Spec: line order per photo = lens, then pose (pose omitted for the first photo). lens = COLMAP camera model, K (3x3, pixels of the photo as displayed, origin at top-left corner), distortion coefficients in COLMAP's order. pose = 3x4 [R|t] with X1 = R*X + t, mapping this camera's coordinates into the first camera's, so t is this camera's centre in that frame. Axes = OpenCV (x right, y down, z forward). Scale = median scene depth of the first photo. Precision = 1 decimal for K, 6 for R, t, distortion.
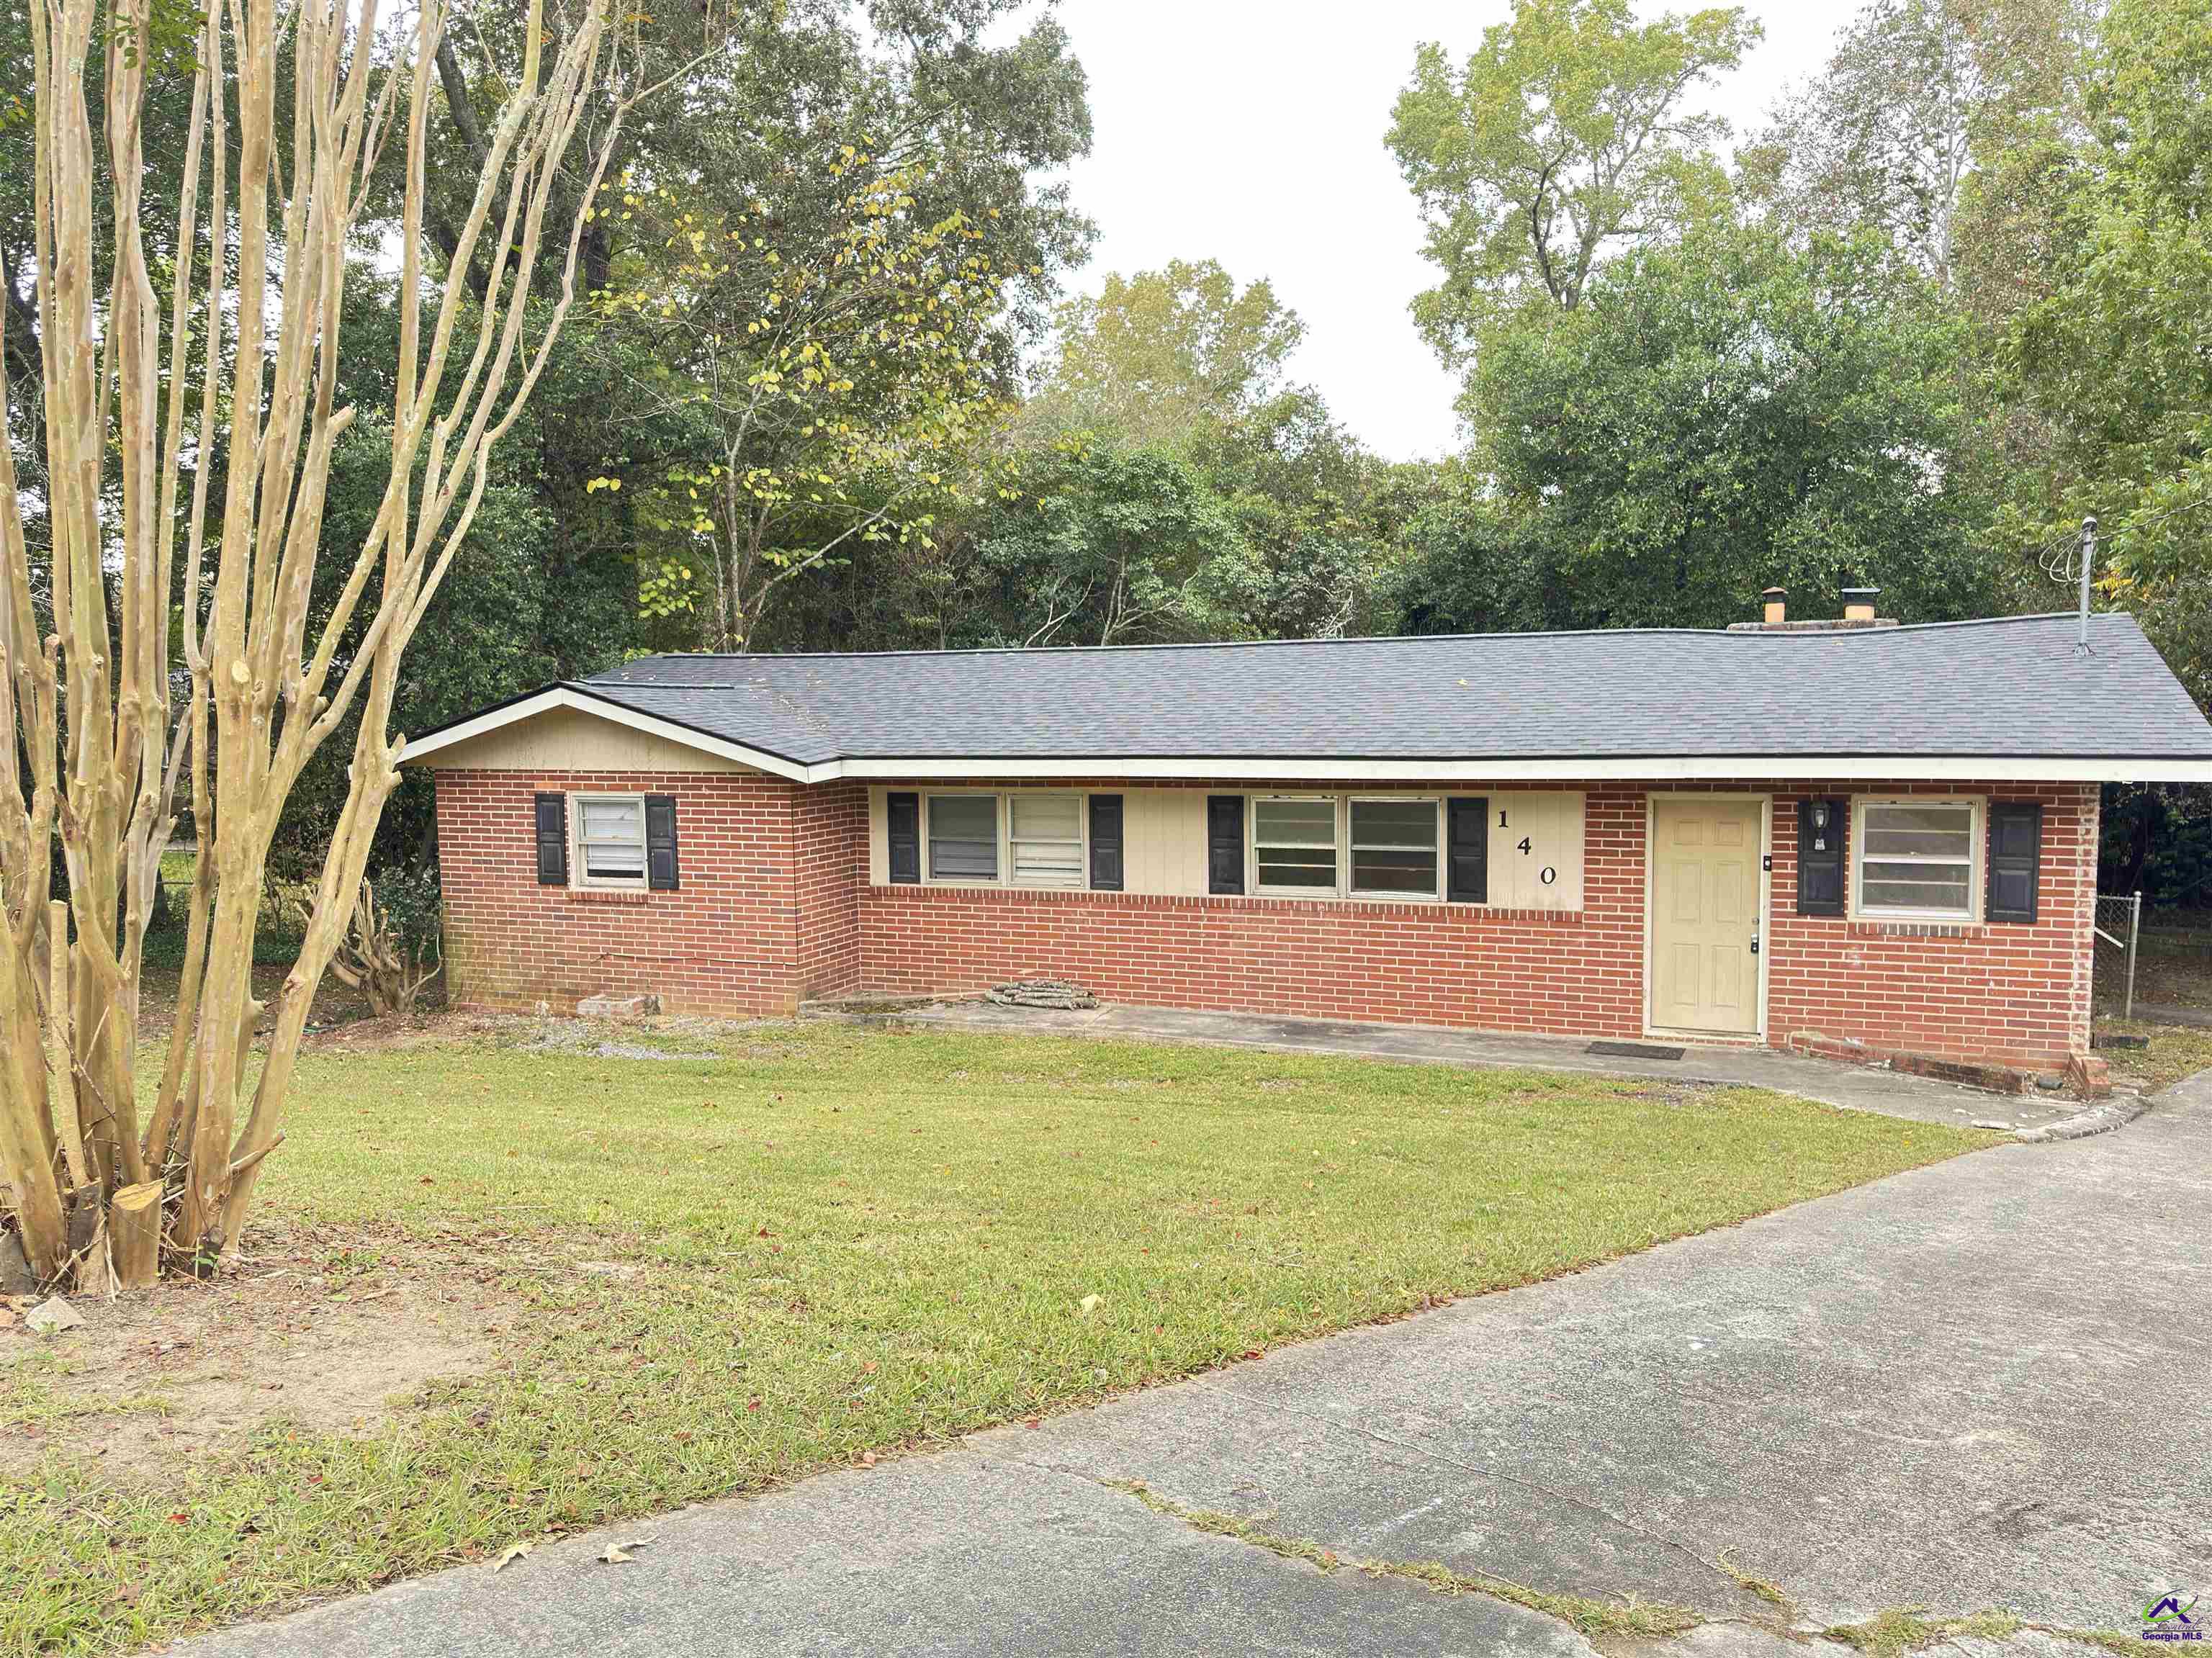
lens RADIAL K [[1662.2, 0, 1106.0], [0, 1662.2, 829.0], [0, 0, 1]] dist [0.175196, -0.241195]
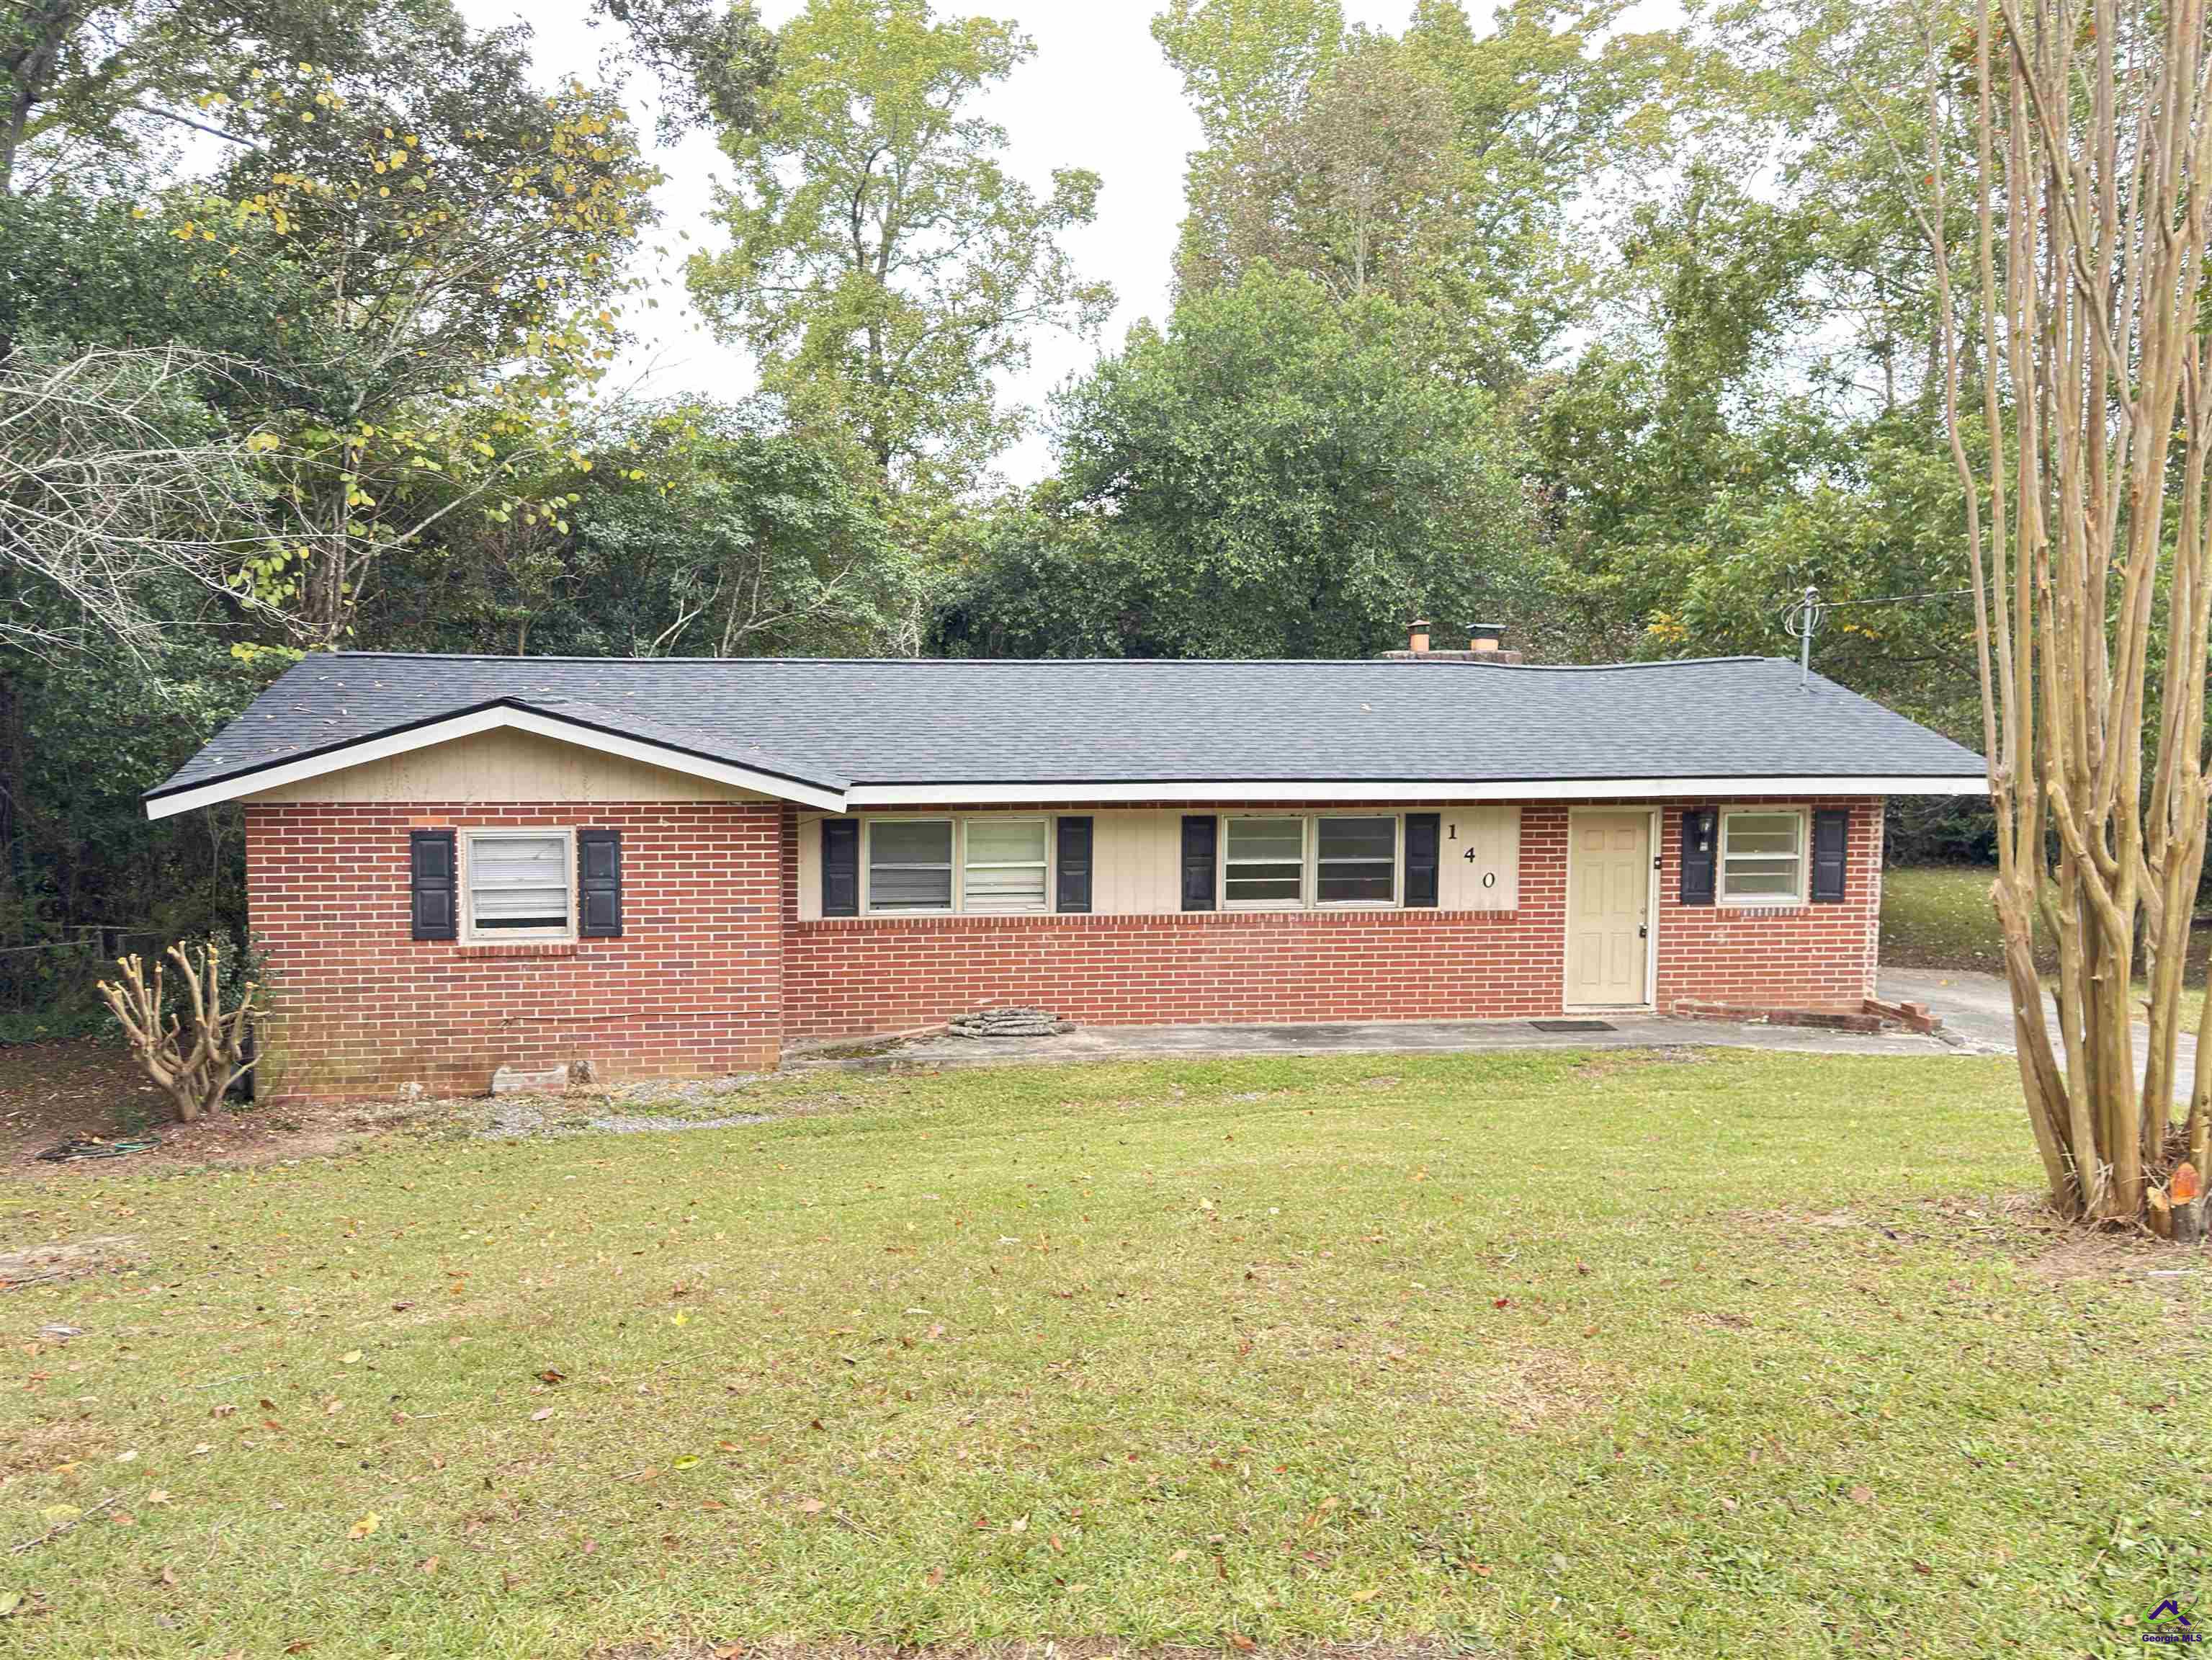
lens RADIAL K [[1849.4, 0, 1069.3], [0, 1849.4, 818.8], [0, 0, 1]] dist [0.198517, -0.320024]
pose [[0.861168, -0.024368, 0.507735, -0.583503], [0.025764, 0.999659, 0.004278, -0.025007], [-0.507667, 0.009397, 0.861502, 0.047474]]
